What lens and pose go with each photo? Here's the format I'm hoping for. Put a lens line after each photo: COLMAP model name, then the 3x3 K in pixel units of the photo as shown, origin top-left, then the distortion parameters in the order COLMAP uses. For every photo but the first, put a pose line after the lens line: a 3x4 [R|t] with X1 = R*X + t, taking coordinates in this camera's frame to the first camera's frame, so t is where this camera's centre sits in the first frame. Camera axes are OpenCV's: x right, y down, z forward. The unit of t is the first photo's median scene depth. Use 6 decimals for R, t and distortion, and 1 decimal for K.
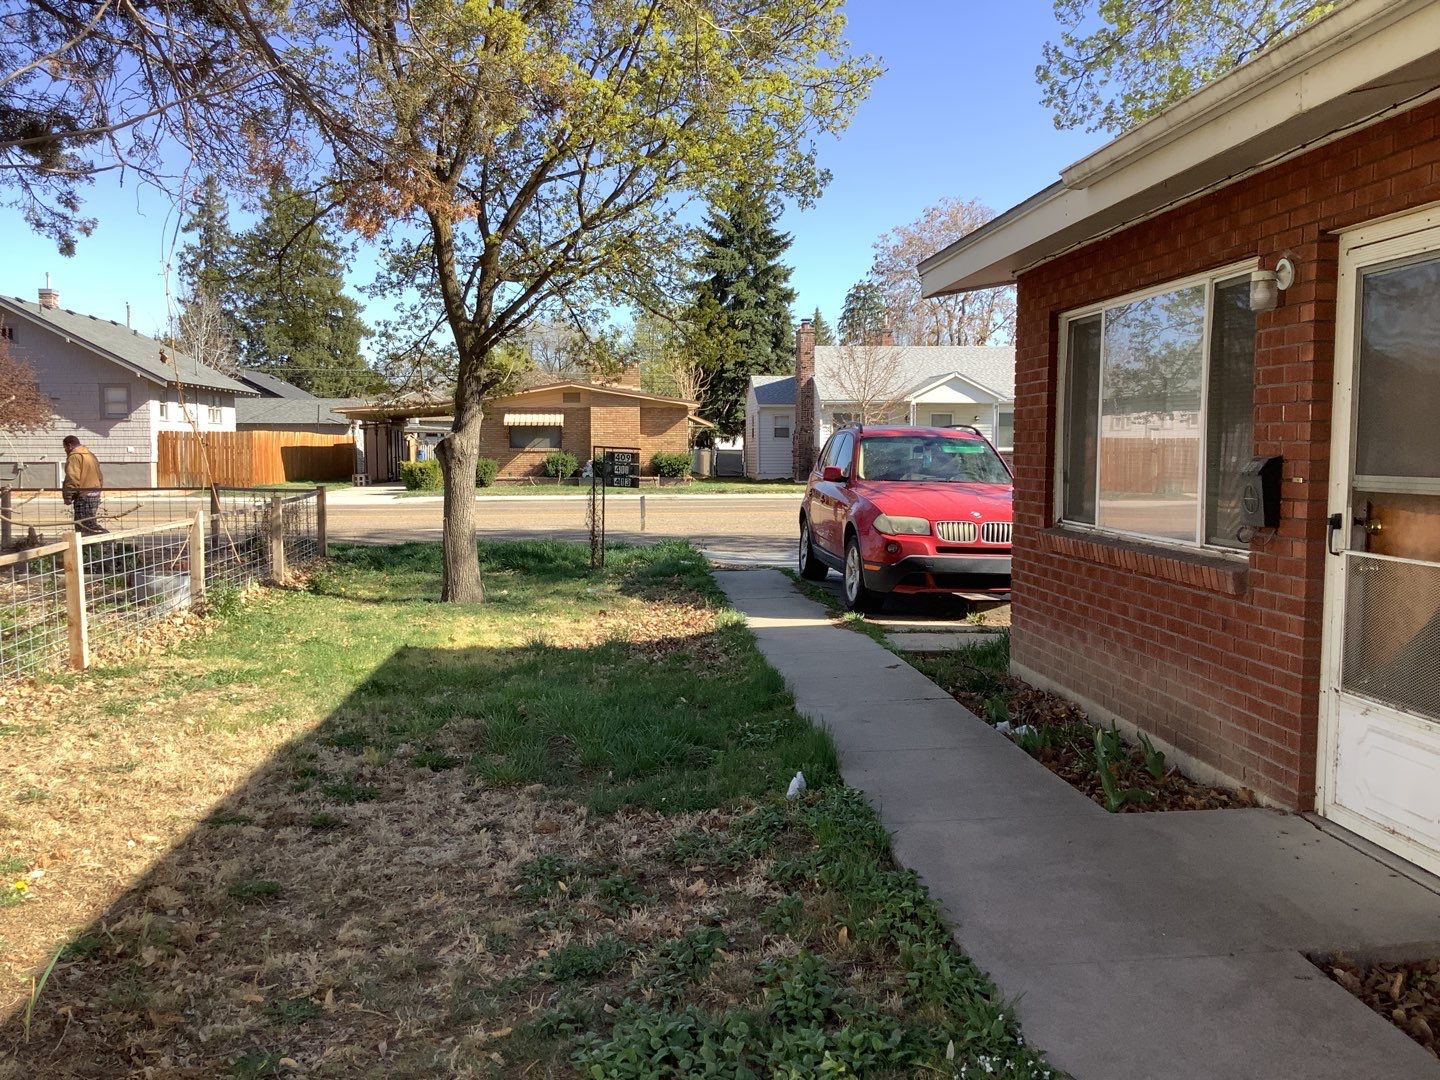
lens RADIAL K [[1313.3, 0, 714.6], [0, 1313.3, 542.3], [0, 0, 1]] dist [0.152146, -0.324039]
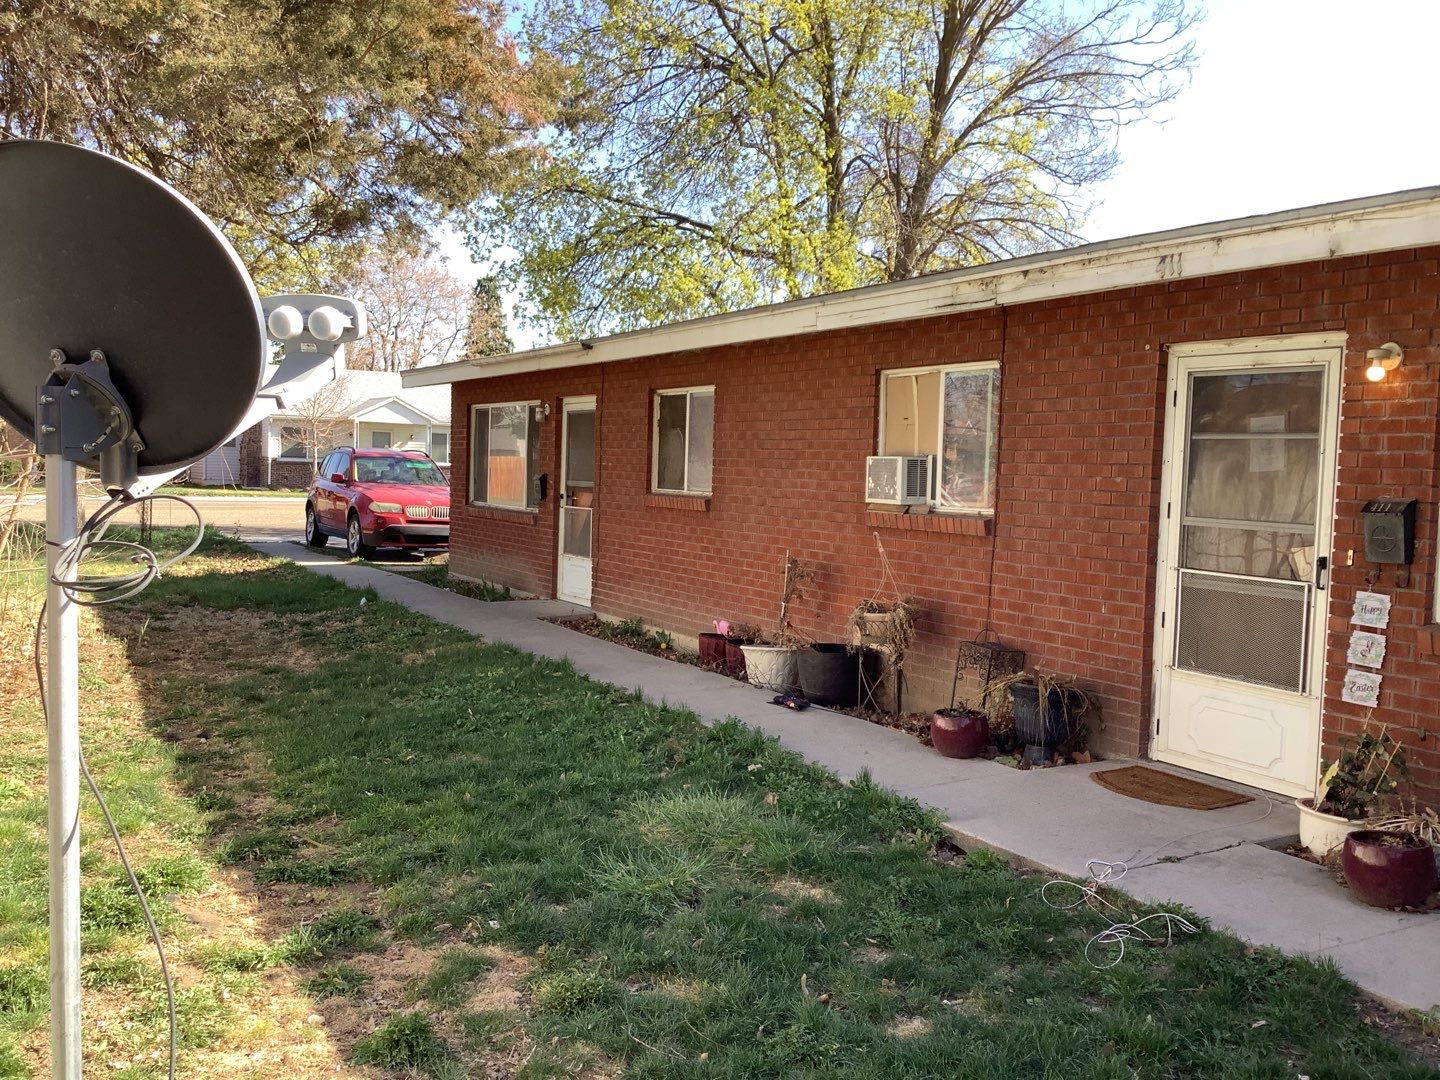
lens RADIAL K [[1313.3, 0, 714.6], [0, 1313.3, 542.3], [0, 0, 1]] dist [0.152146, -0.324039]
pose [[0.910558, 0.003197, 0.413369, -0.189255], [0.001056, 0.999949, -0.010060, 0.051391], [-0.413380, 0.009597, 0.910508, -0.790977]]
